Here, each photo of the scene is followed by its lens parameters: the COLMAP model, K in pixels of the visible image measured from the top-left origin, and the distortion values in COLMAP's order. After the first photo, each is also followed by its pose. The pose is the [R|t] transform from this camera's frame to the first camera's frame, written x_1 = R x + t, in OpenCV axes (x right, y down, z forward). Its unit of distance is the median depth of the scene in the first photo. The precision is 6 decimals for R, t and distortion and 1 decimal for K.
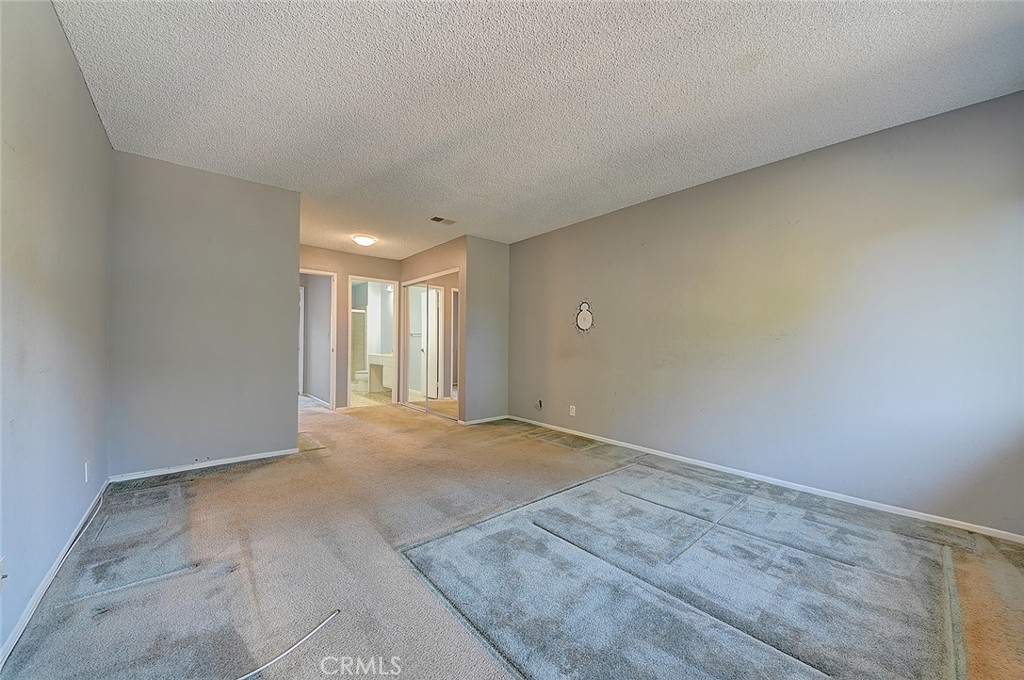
lens RADIAL K [[360.8, 0, 514.4], [0, 360.8, 340.3], [0, 0, 1]] dist [-0.000579, -0.000264]
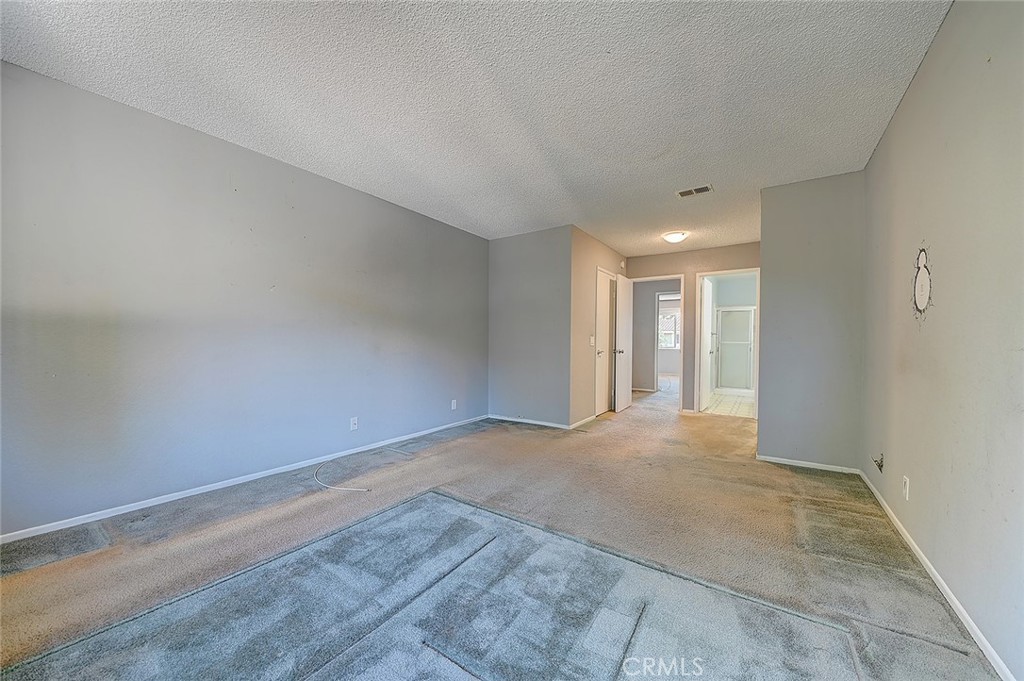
lens RADIAL K [[360.8, 0, 514.4], [0, 360.8, 340.8], [0, 0, 1]] dist [-0.000579, -0.000264]
pose [[0.279143, -0.009776, -0.960200, 0.589070], [-0.000402, 0.999947, -0.010297, 0.014285], [0.960249, 0.003261, 0.279124, 0.491331]]
